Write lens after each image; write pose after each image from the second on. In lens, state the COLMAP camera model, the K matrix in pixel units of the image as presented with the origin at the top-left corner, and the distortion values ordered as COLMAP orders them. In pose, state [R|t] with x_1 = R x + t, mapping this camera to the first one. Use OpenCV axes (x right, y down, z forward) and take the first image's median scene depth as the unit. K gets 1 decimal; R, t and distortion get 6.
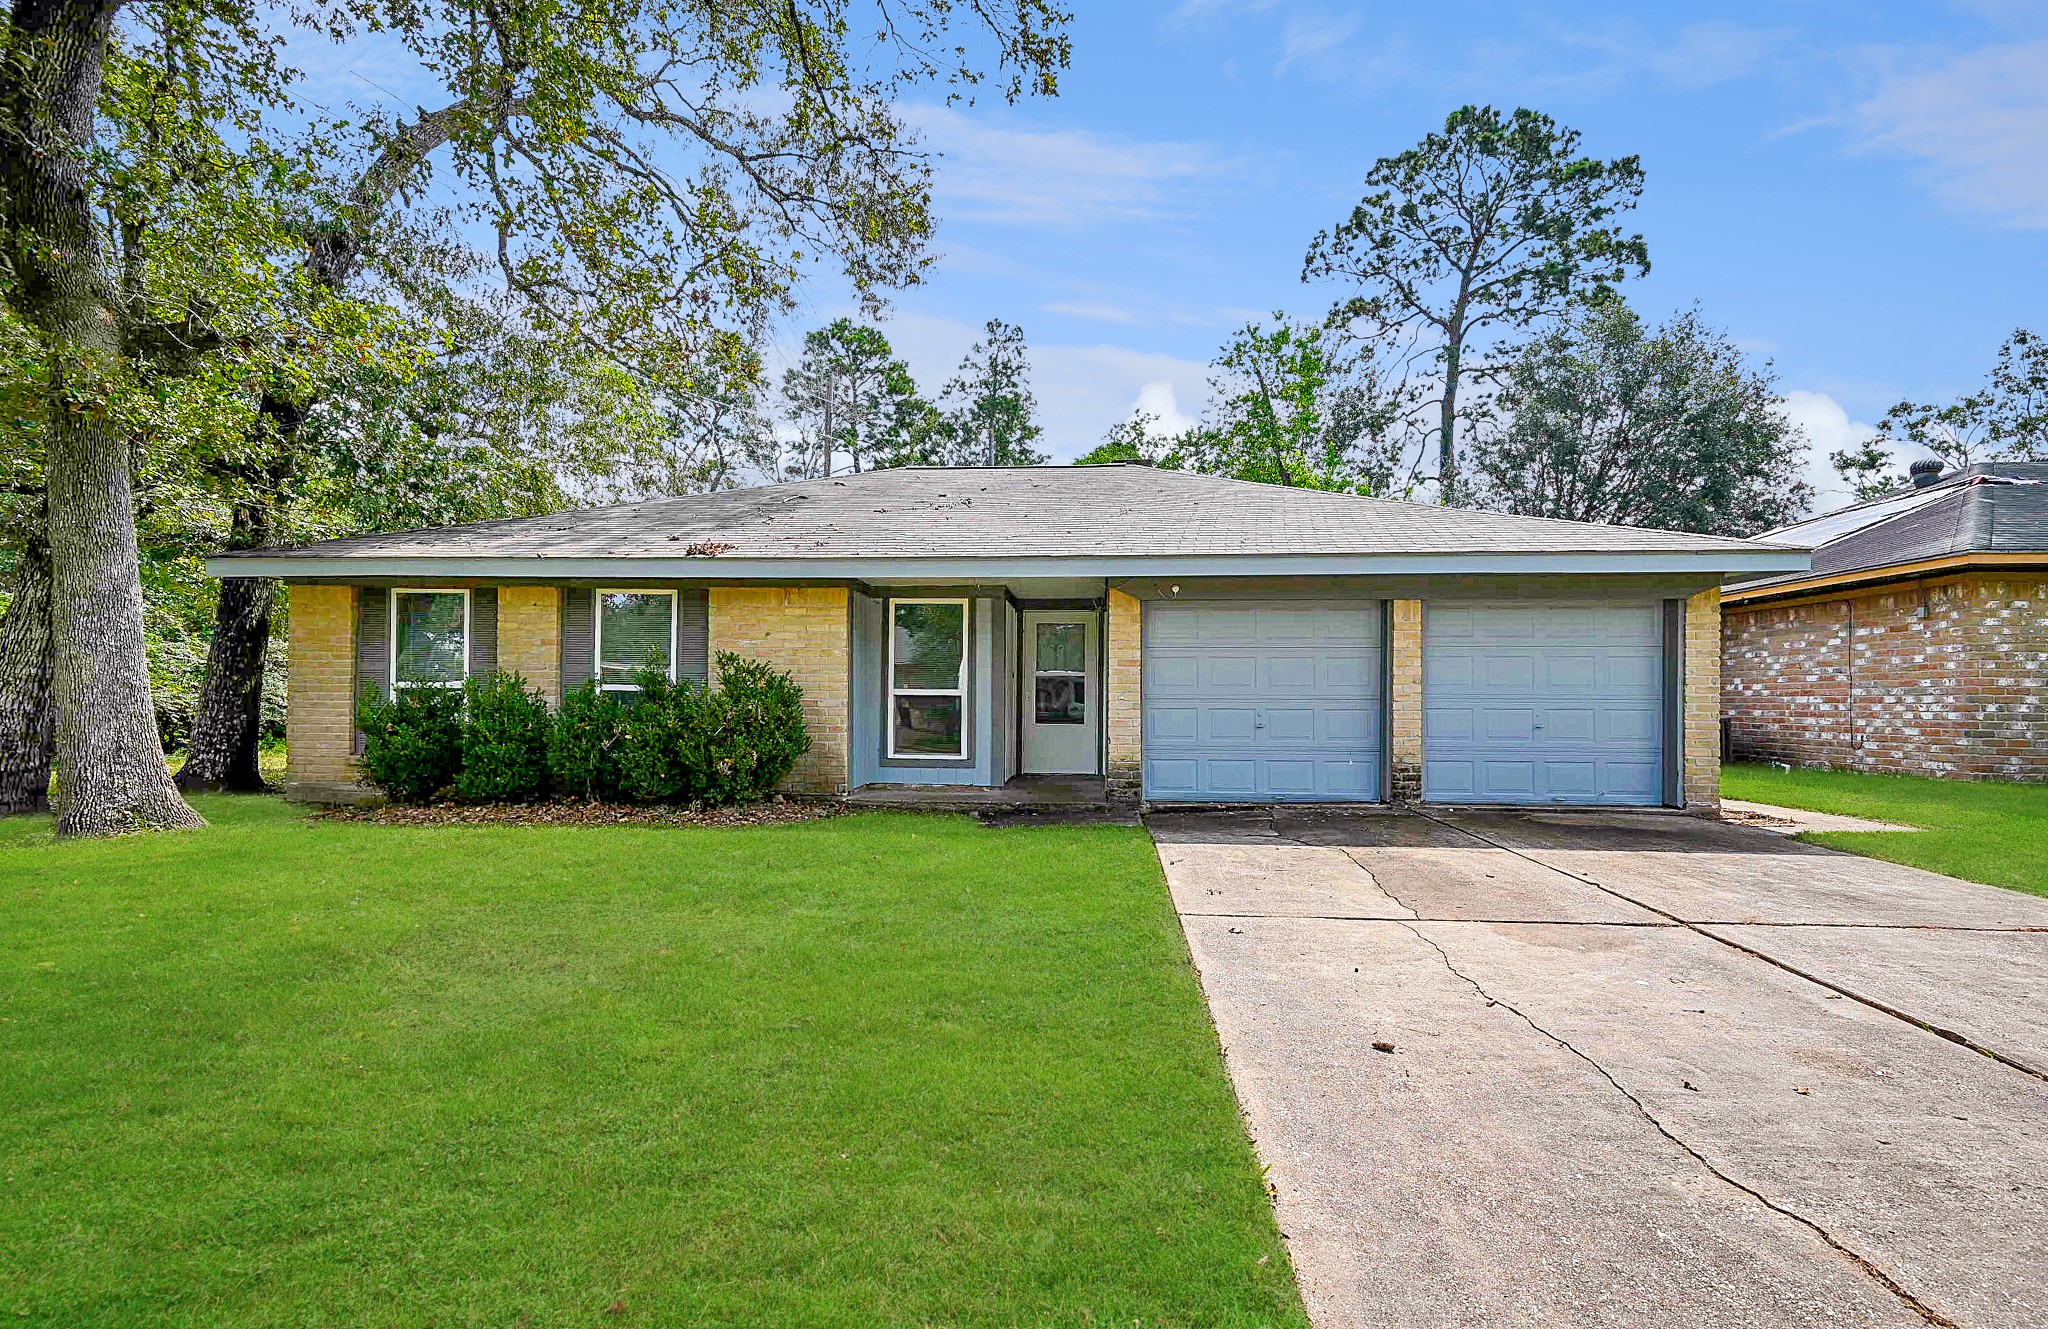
lens RADIAL K [[847.5, 0, 1022.5], [0, 847.5, 680.1], [0, 0, 1]] dist [0.003522, 0.000222]
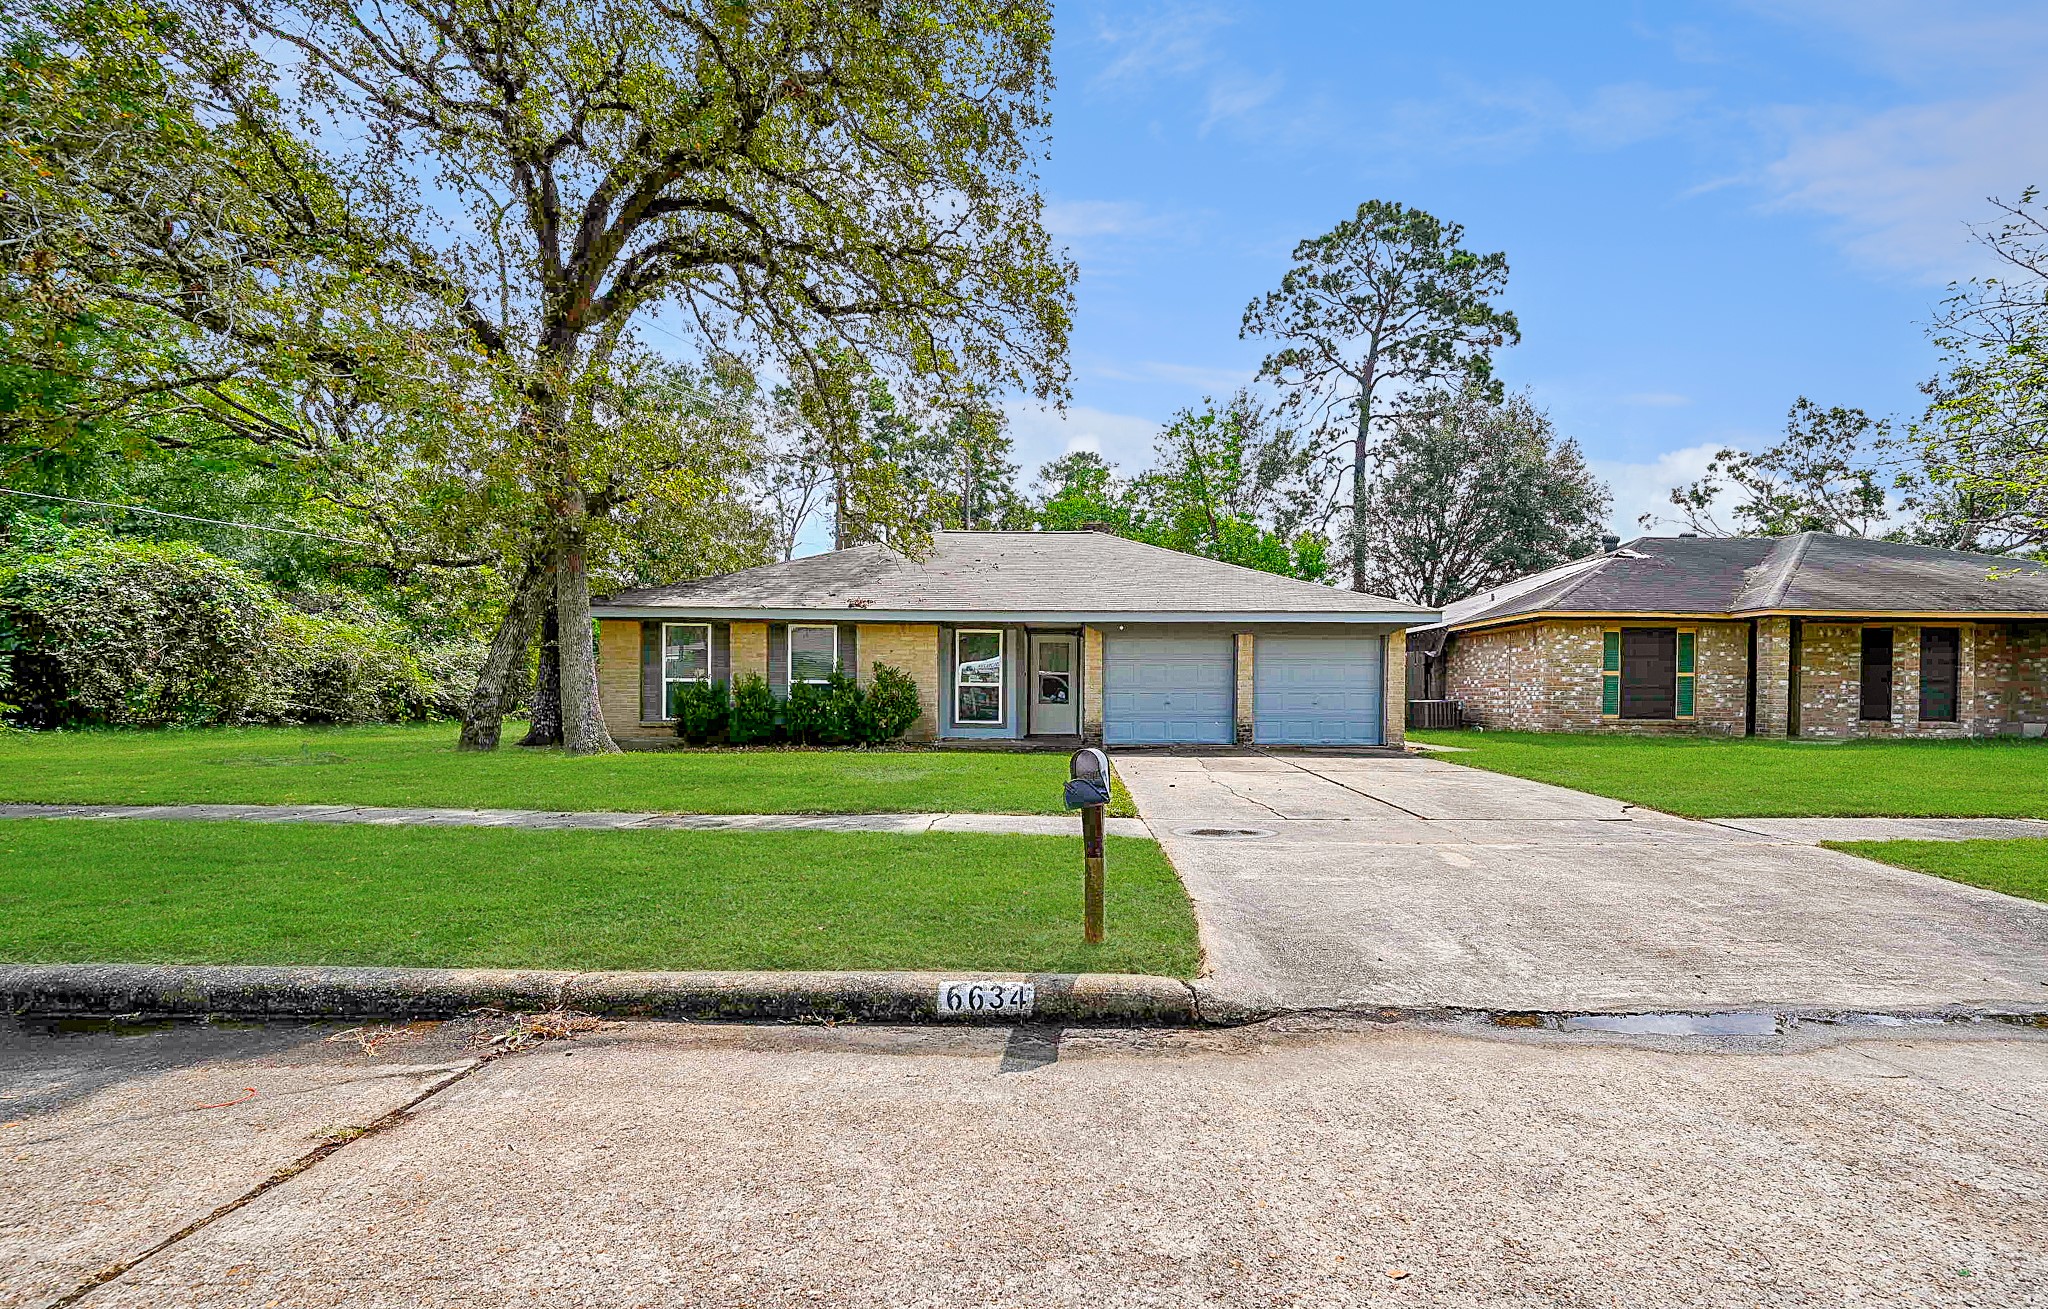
lens RADIAL K [[856.2, 0, 1031.3], [0, 856.2, 682.9], [0, 0, 1]] dist [-0.000282, -0.000018]
pose [[0.998511, 0.000853, 0.054538, -0.041257], [-0.001305, 0.999965, 0.008255, -0.001336], [-0.054529, -0.008314, 0.998478, -0.301530]]
